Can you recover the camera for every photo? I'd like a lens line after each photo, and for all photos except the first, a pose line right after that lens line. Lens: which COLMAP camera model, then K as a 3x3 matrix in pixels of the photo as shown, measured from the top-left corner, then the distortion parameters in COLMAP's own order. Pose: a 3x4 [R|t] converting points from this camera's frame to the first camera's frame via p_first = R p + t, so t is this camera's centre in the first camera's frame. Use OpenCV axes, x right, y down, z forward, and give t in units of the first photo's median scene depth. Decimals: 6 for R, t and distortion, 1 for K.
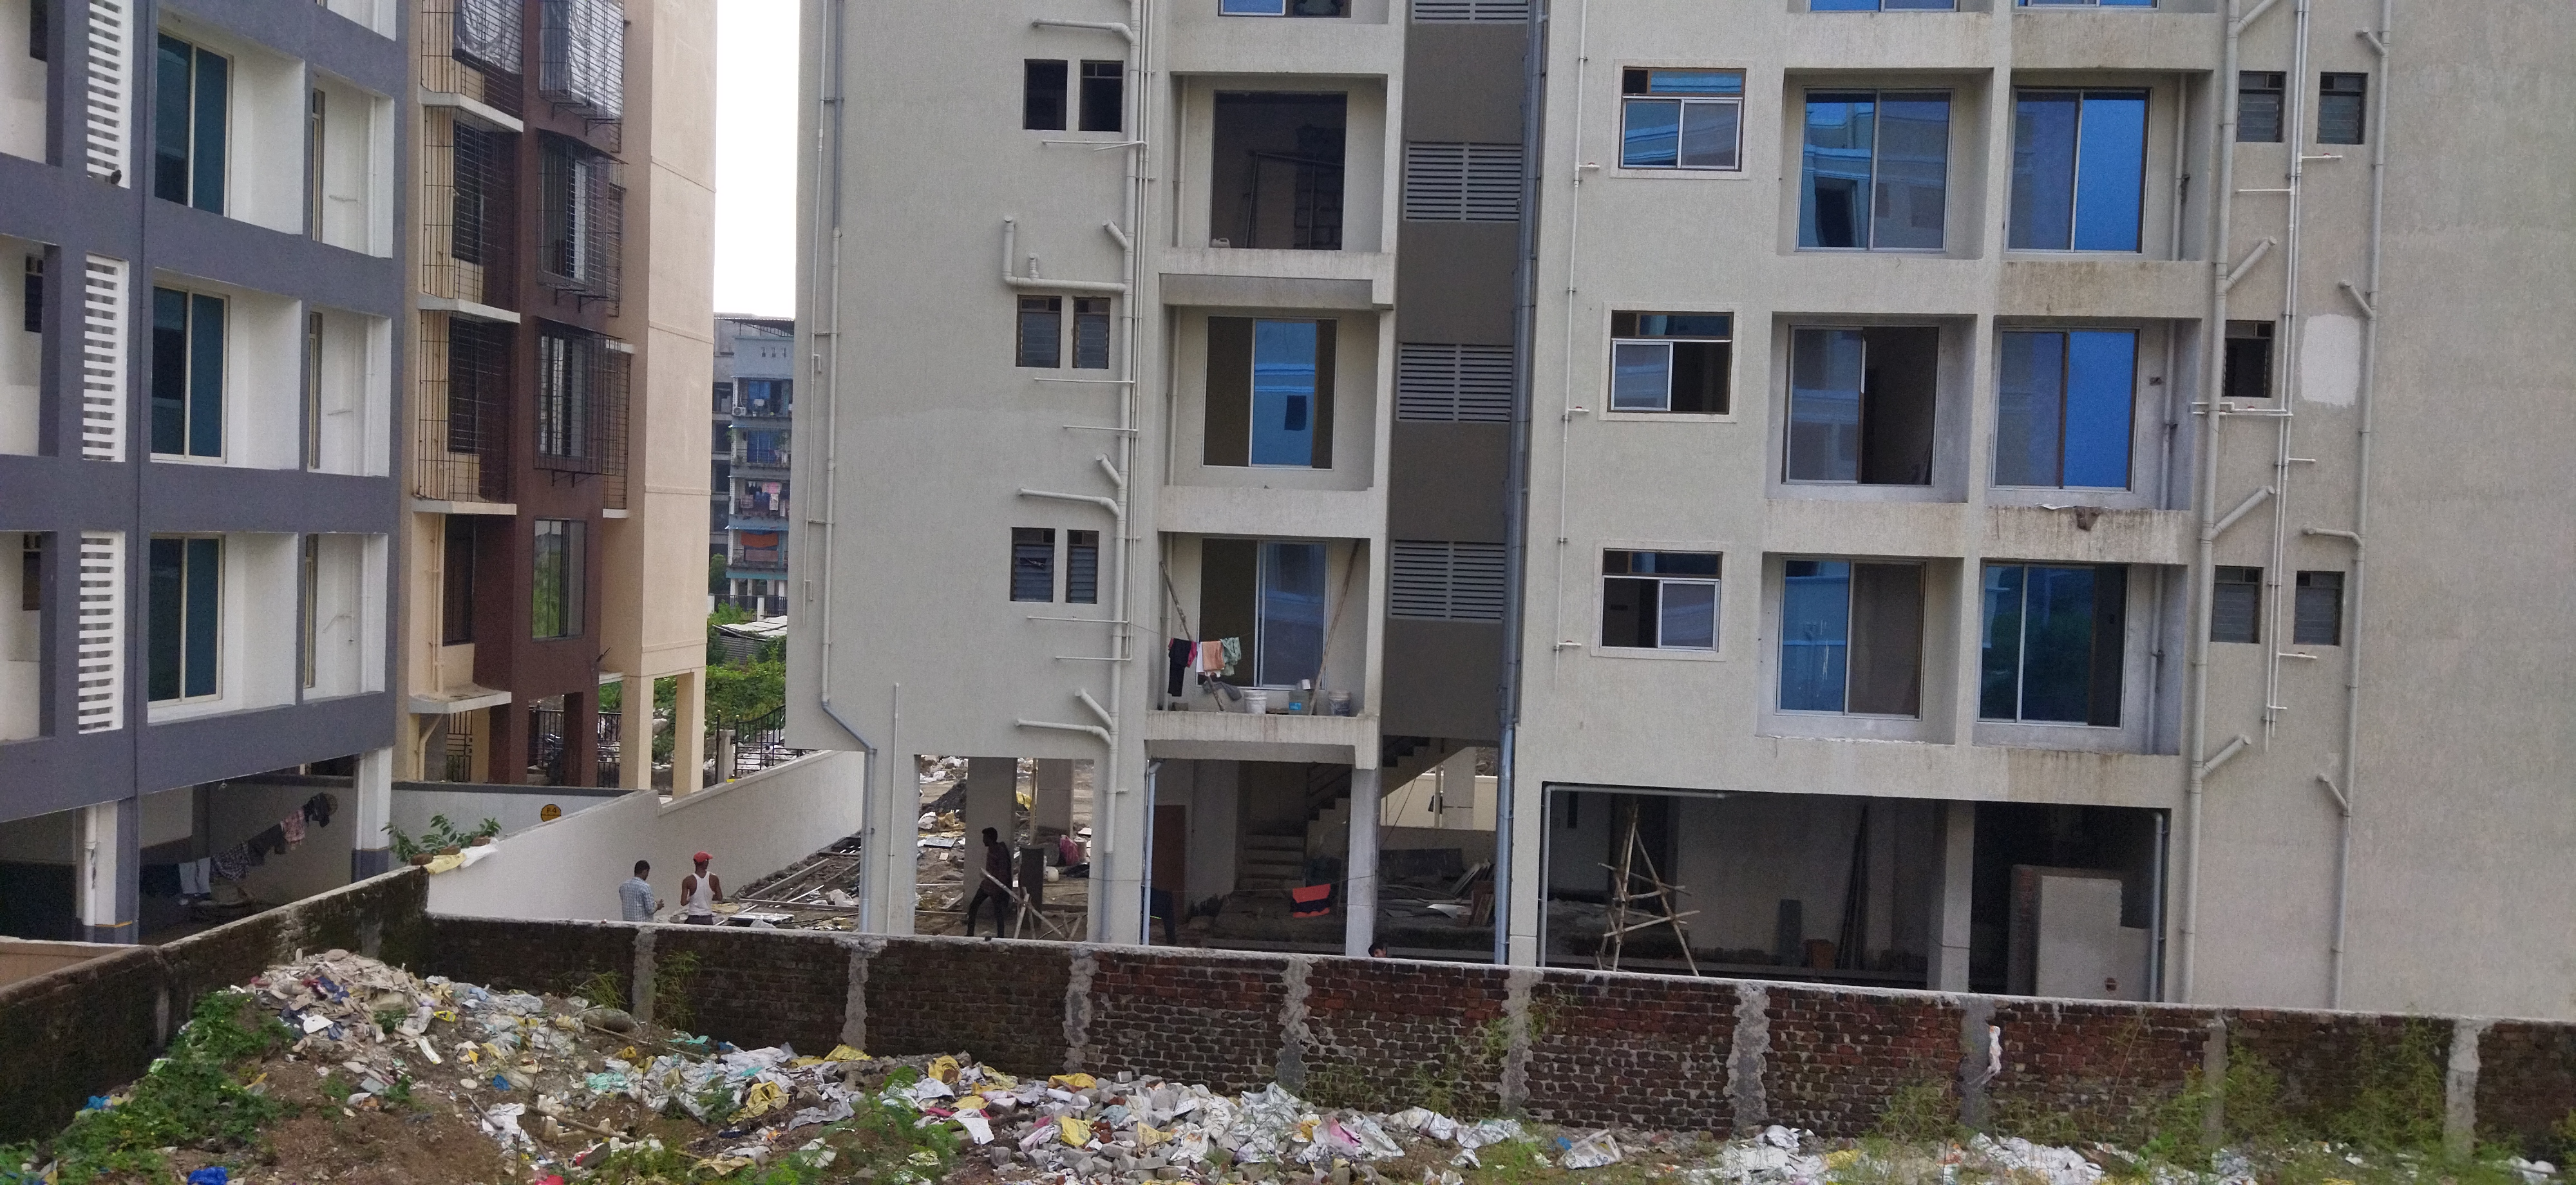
lens RADIAL K [[1848.7, 0, 1283.5], [0, 1848.7, 599.4], [0, 0, 1]] dist [0.089237, -0.135870]
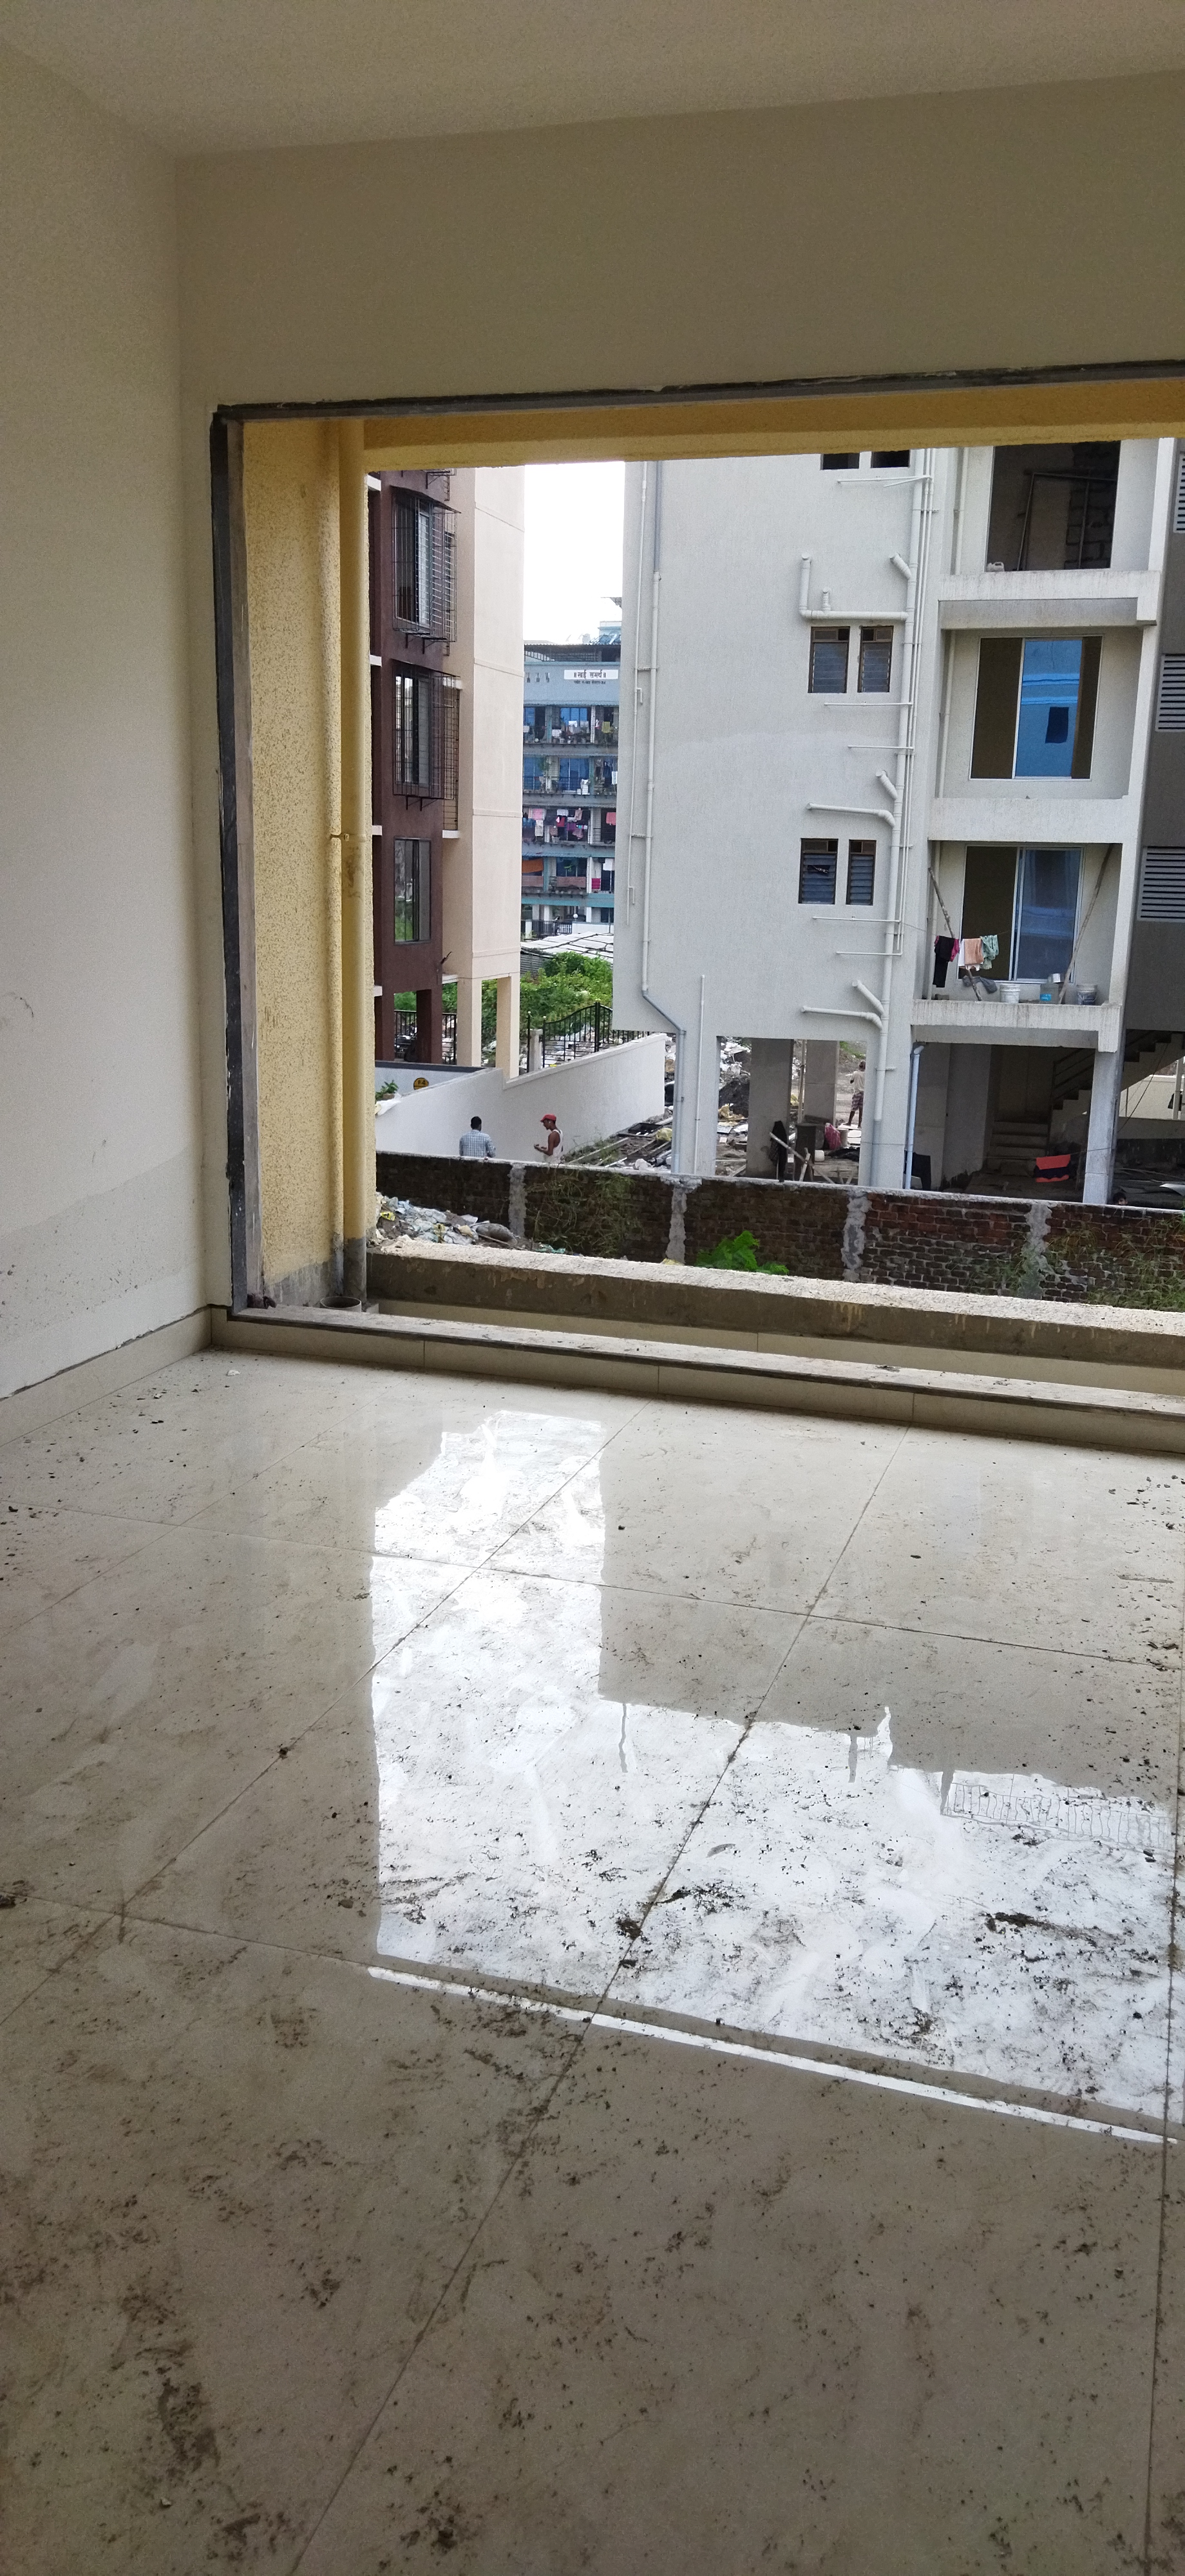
lens RADIAL K [[1848.7, 0, 607.6], [0, 1848.7, 1284.5], [0, 0, 1]] dist [0.089237, -0.135870]
pose [[0.975691, 0.037844, -0.215859, -0.002927], [0.003527, 0.982138, 0.188128, 0.015872], [0.219123, -0.184316, 0.958130, -0.191126]]
